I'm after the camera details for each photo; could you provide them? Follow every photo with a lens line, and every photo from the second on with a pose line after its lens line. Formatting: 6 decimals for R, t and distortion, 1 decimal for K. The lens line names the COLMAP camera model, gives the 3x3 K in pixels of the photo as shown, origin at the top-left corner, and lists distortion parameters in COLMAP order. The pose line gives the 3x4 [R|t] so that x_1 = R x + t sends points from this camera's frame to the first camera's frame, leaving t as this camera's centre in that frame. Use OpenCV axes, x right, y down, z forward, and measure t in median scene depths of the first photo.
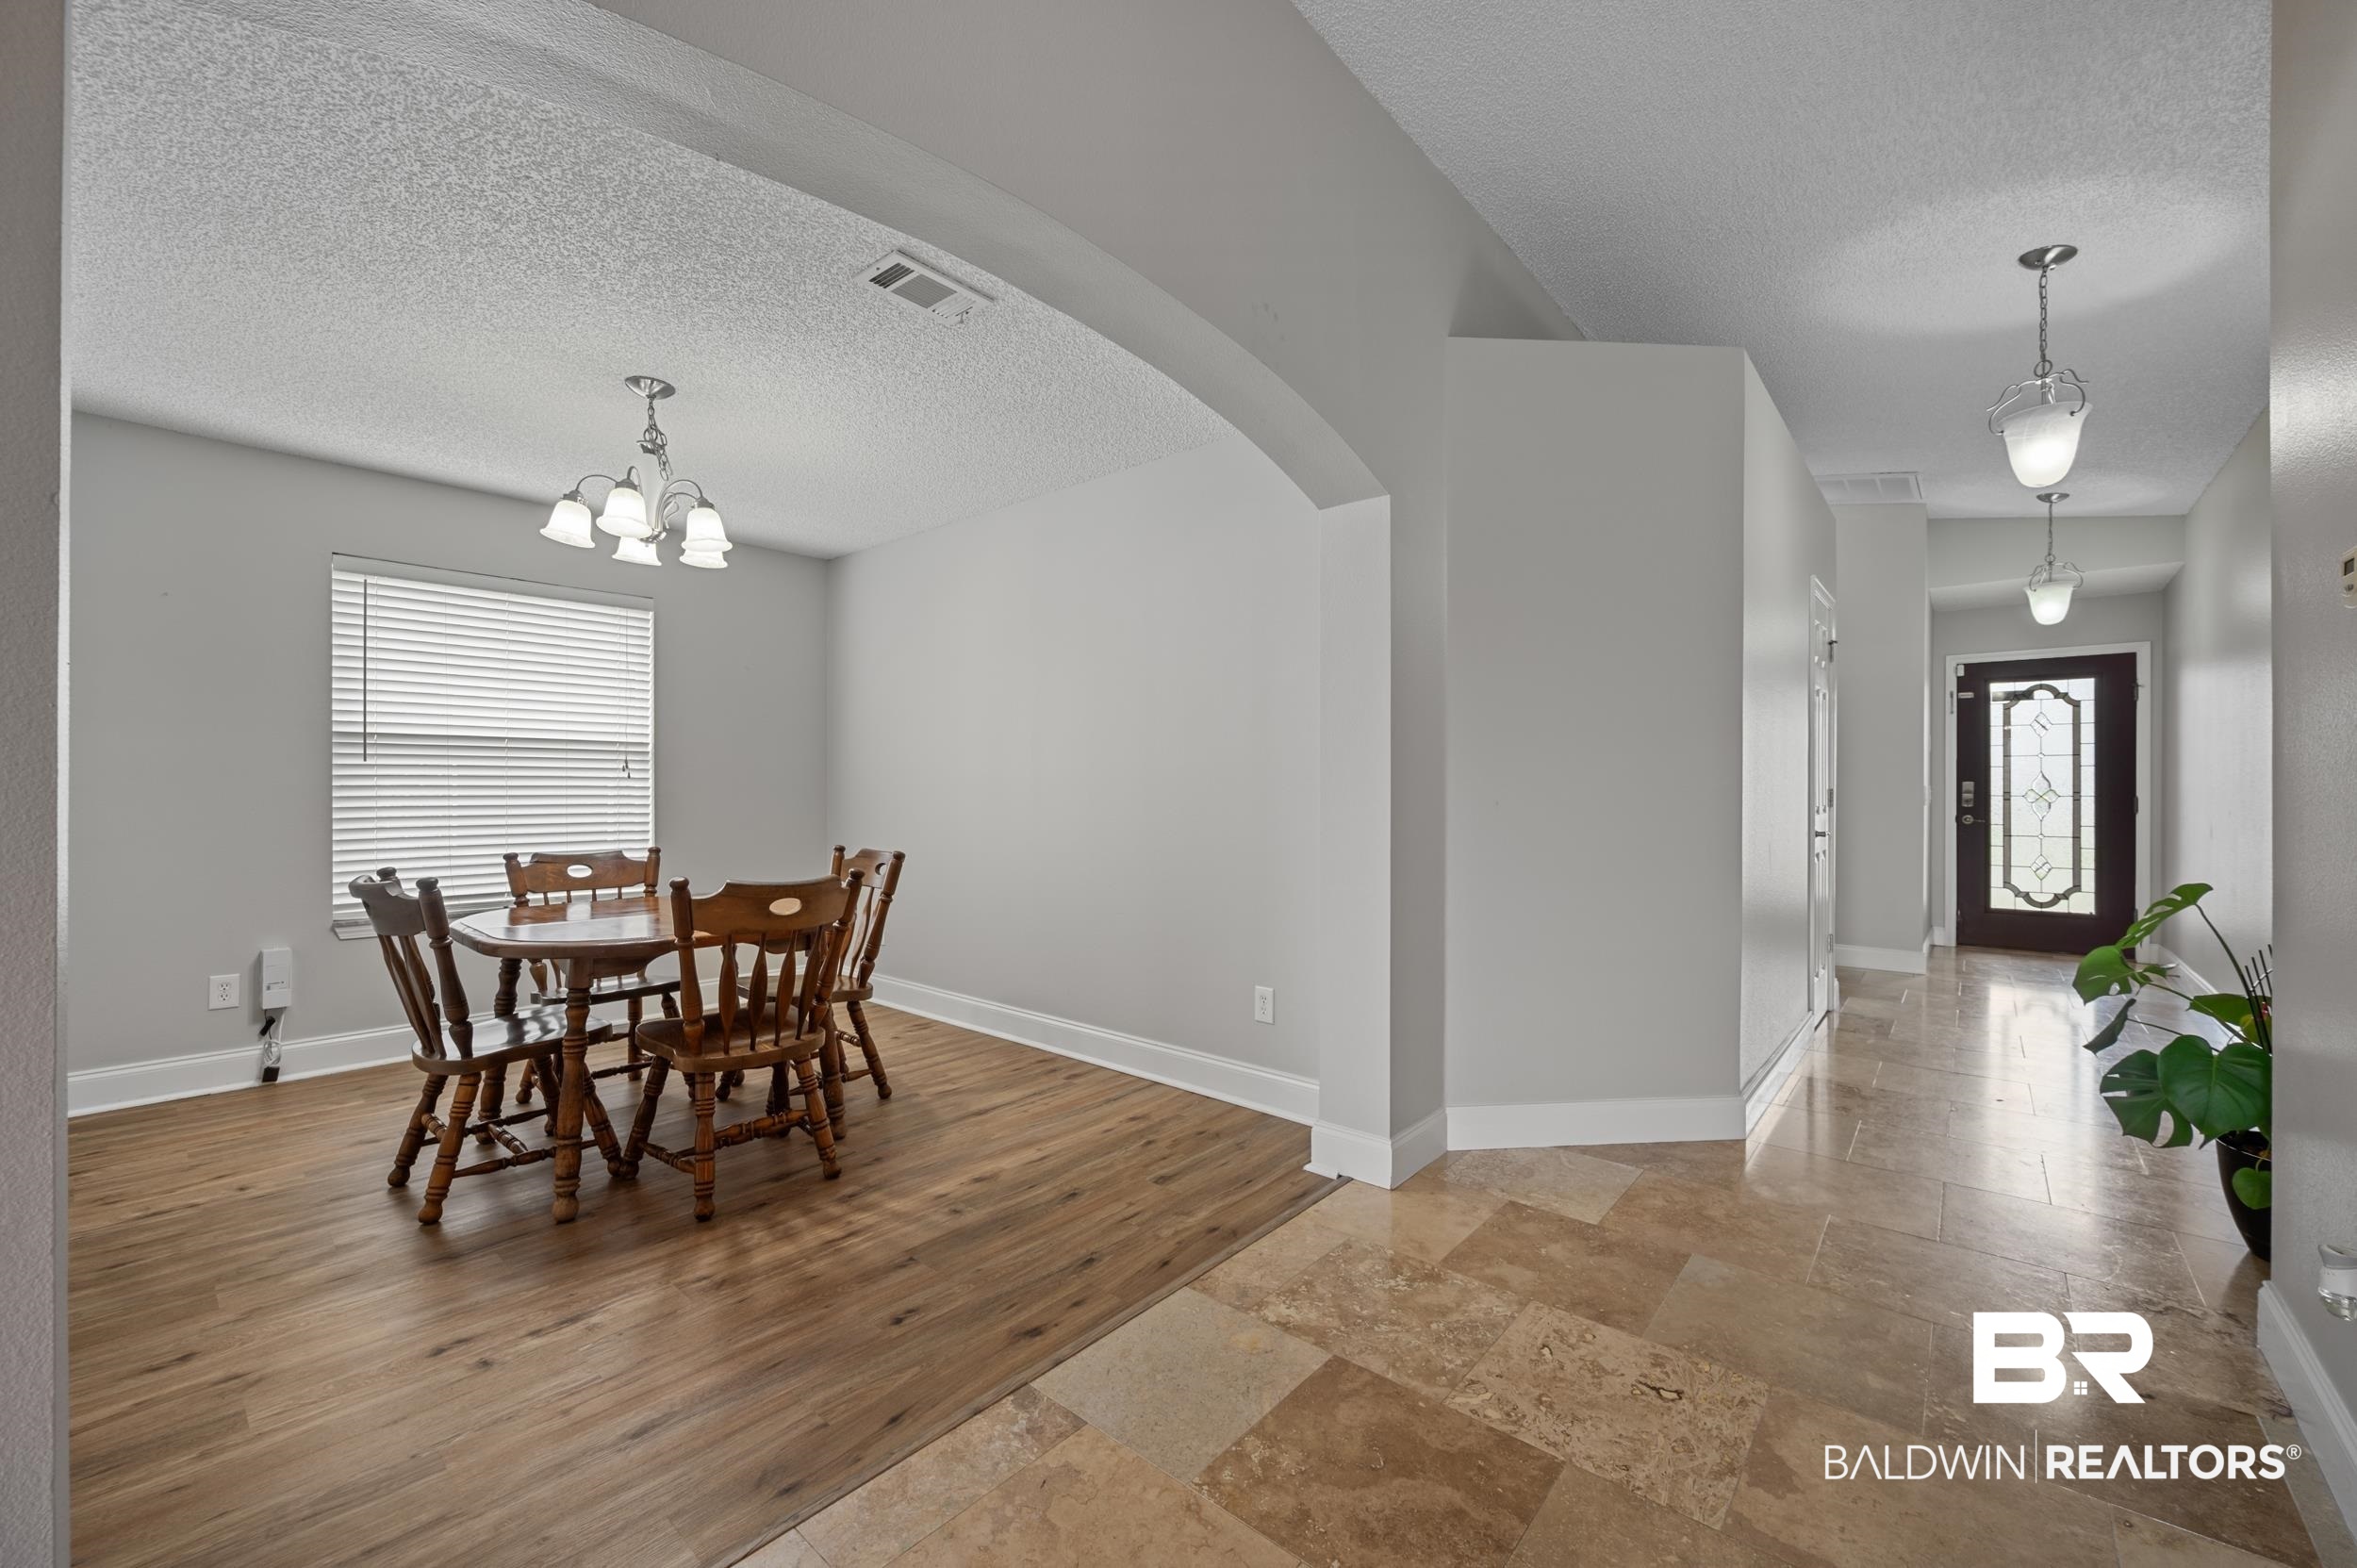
lens RADIAL K [[925.1, 0, 1191.8], [0, 925.1, 787.0], [0, 0, 1]] dist [-0.003078, 0.000046]
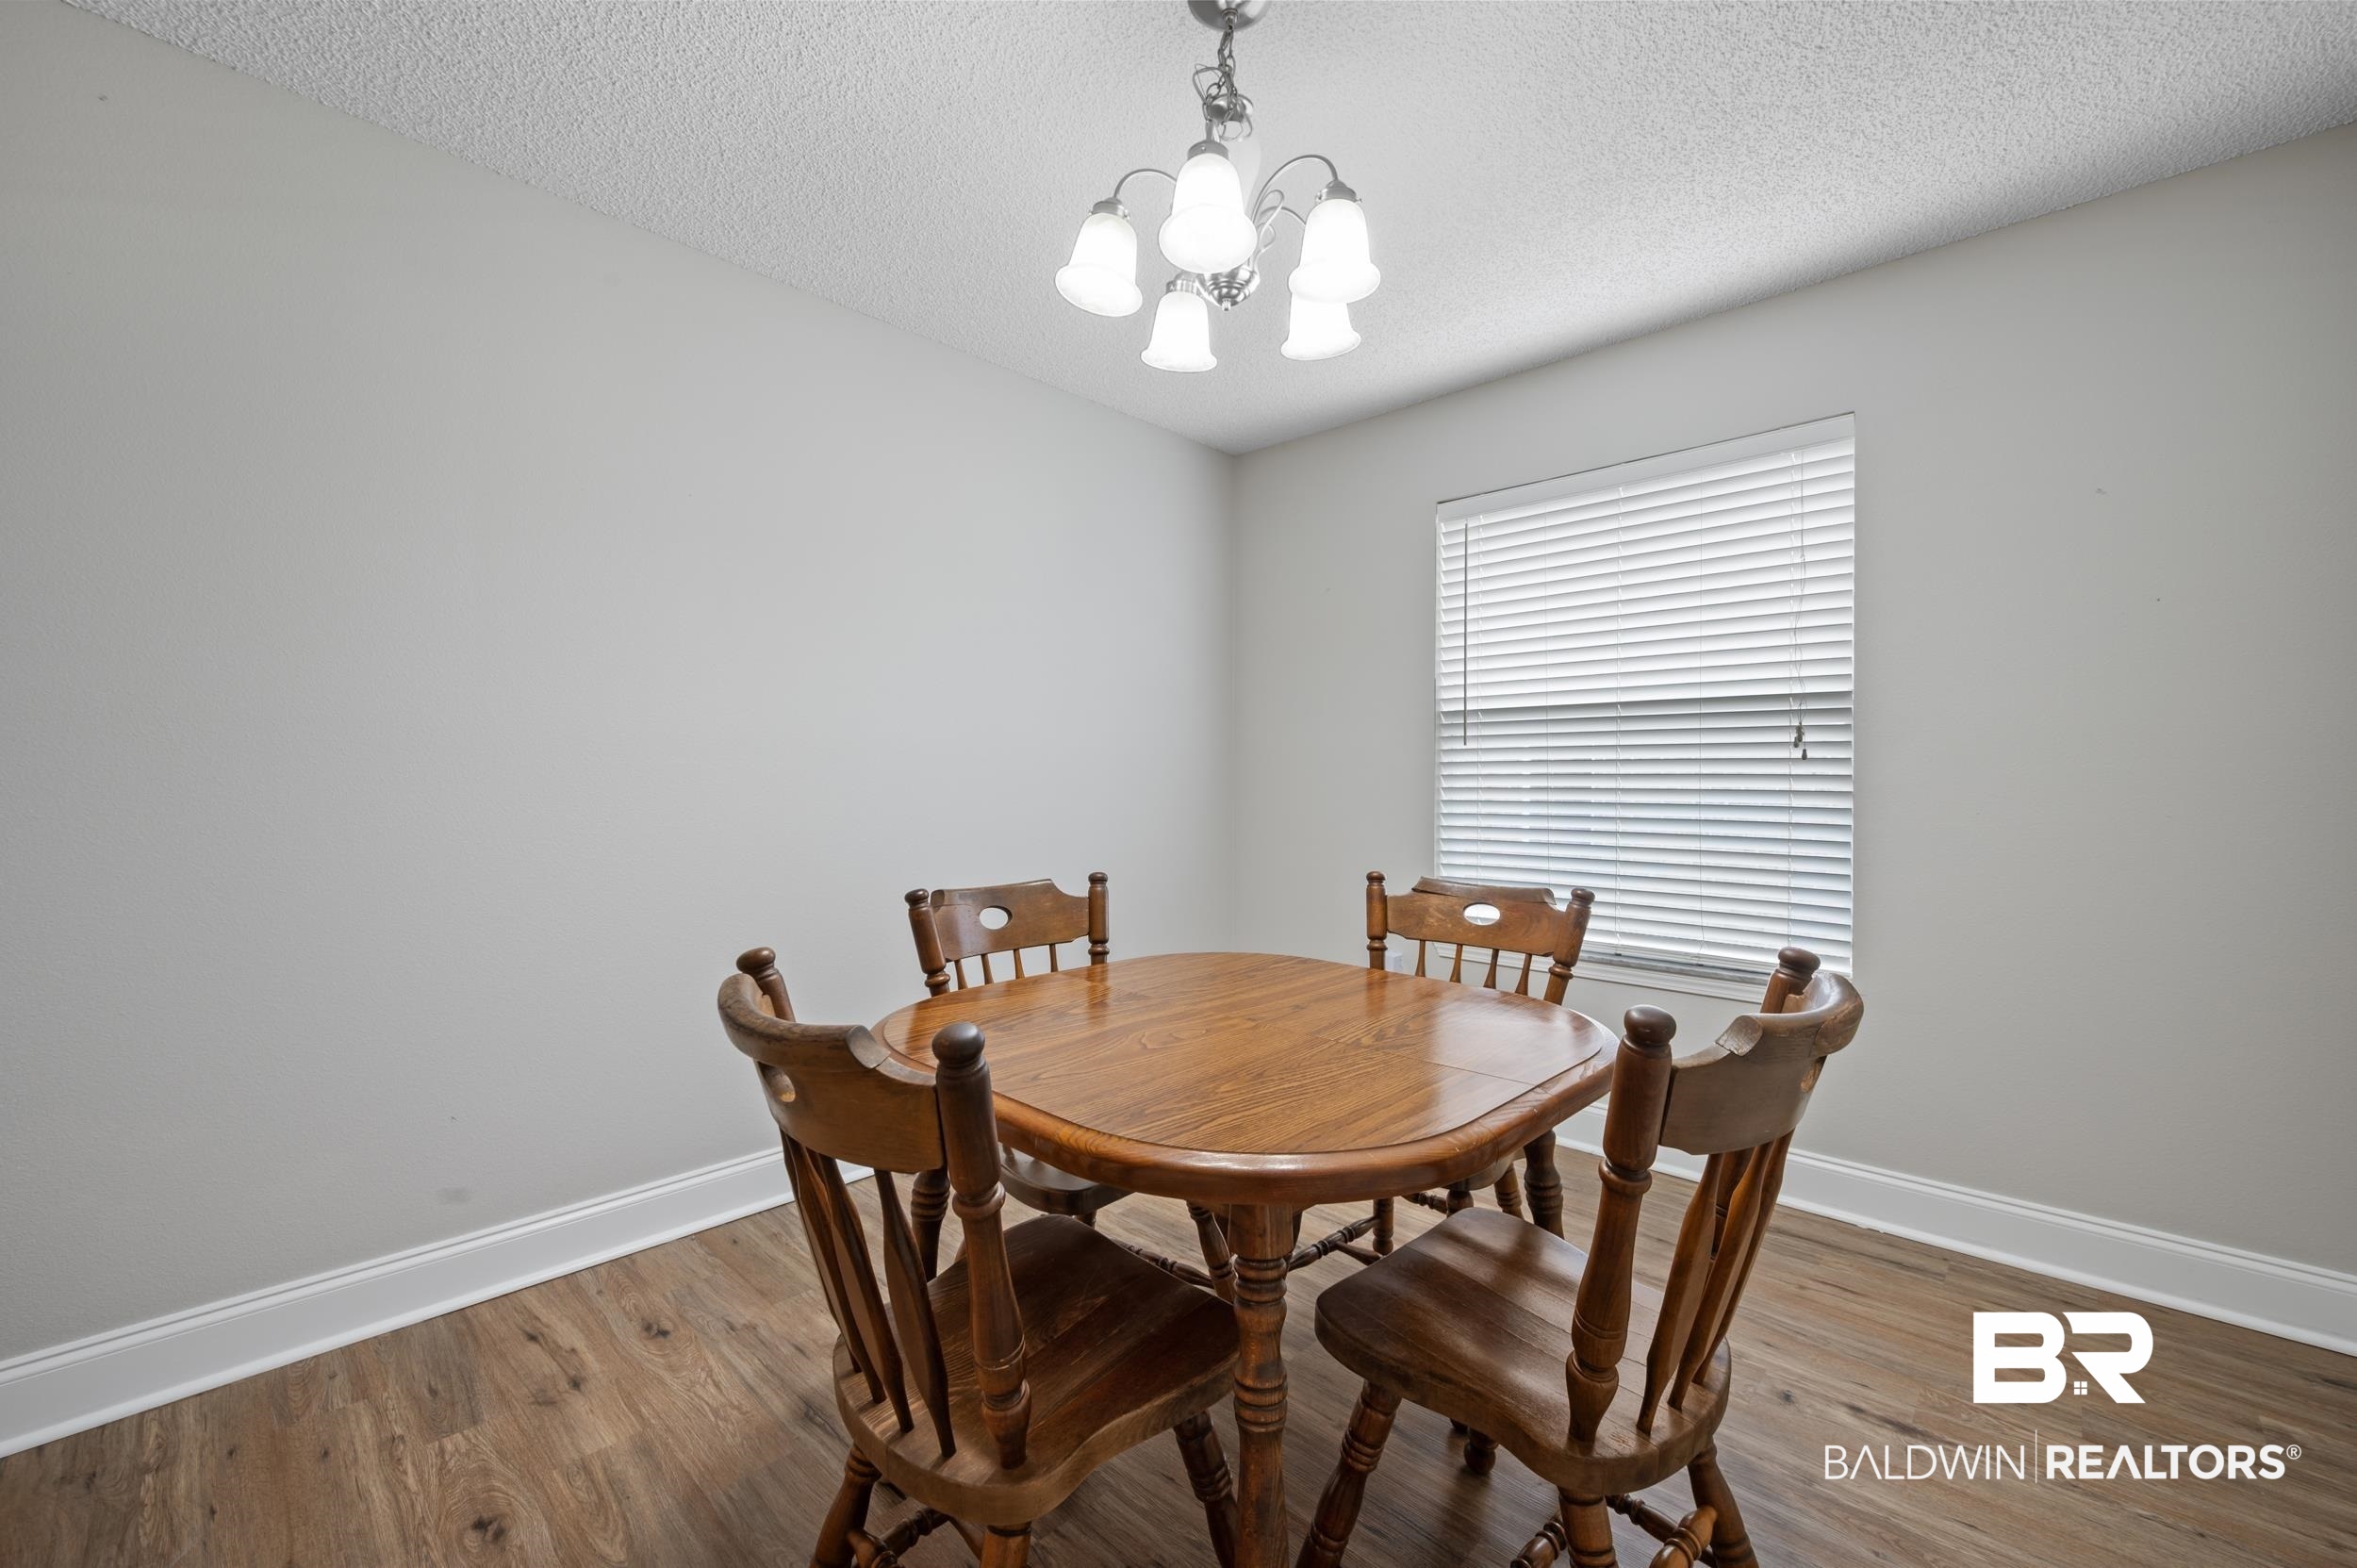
lens RADIAL K [[952.9, 0, 1188.3], [0, 952.9, 786.2], [0, 0, 1]] dist [0.001267, 0.000044]
pose [[-0.048550, 0.001727, -0.998819, -0.046043], [-0.004925, 0.999986, 0.001968, 0.009042], [0.998809, 0.005014, -0.048541, 0.912830]]
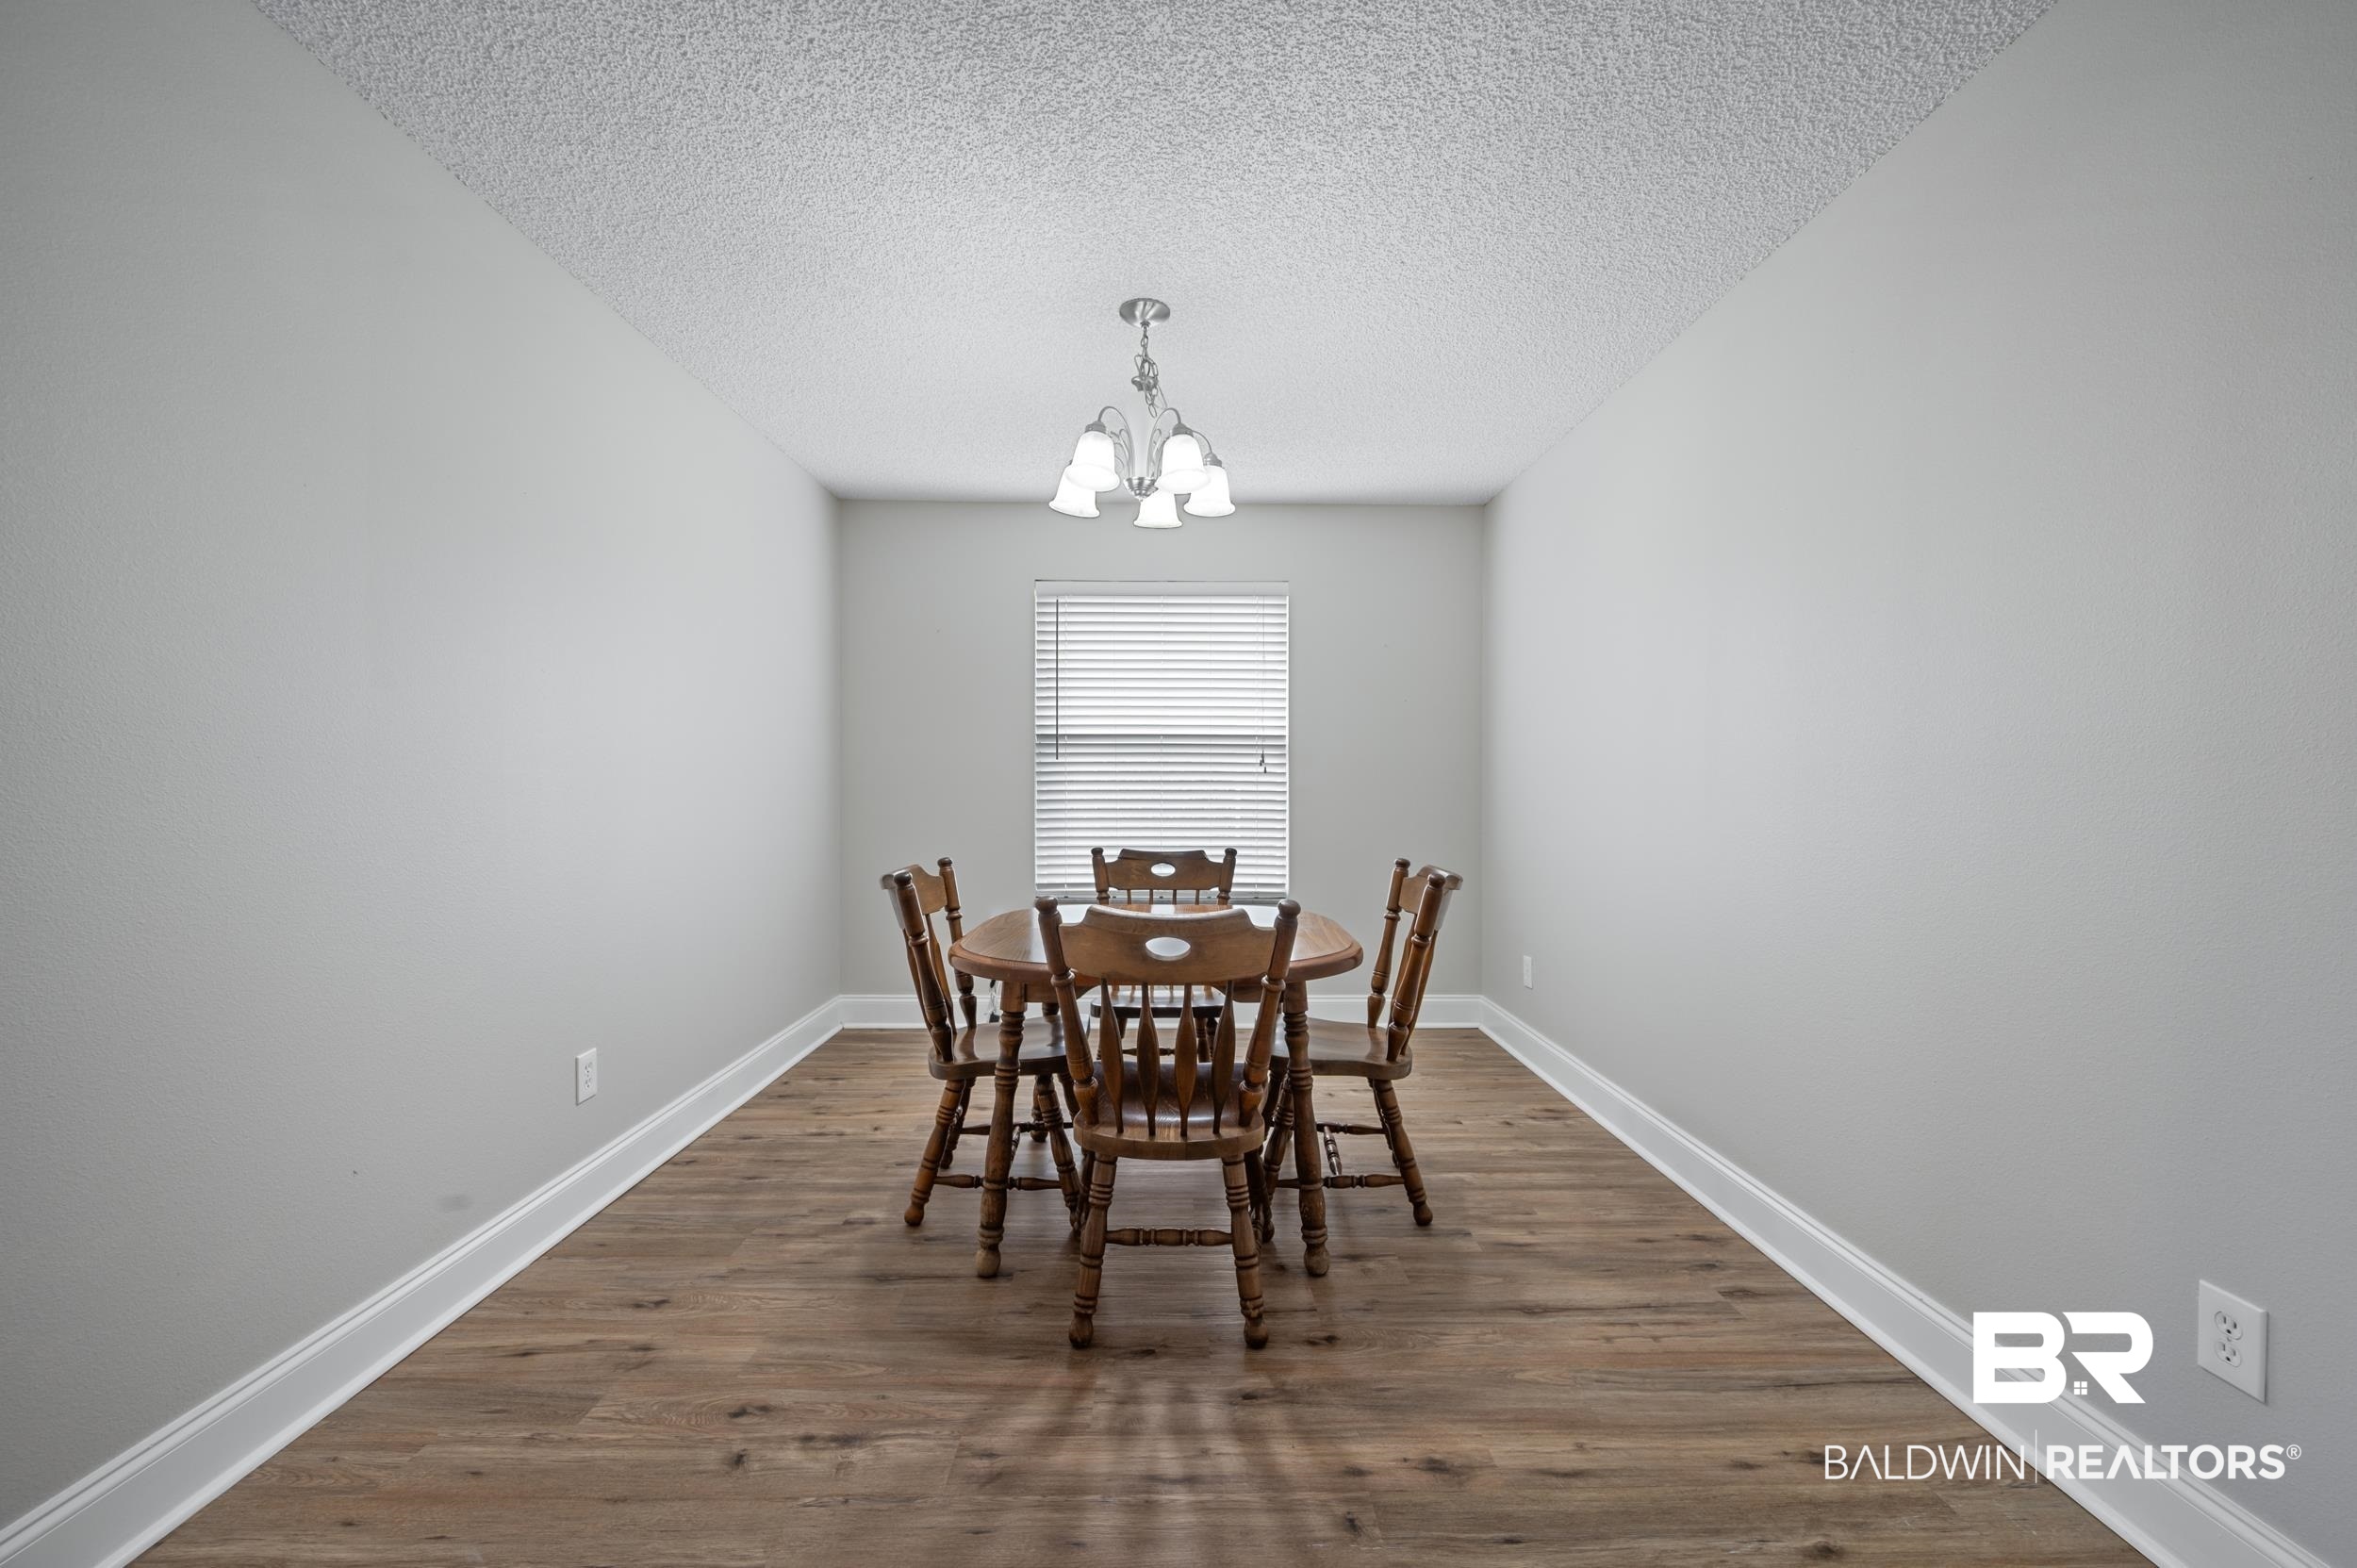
lens RADIAL K [[925.1, 0, 1191.8], [0, 925.1, 787.0], [0, 0, 1]] dist [-0.003078, 0.000046]
pose [[0.663888, 0.002080, -0.747829, 0.077900], [-0.000526, 0.999997, 0.002314, 0.003831], [0.747831, -0.001143, 0.663888, 0.420192]]
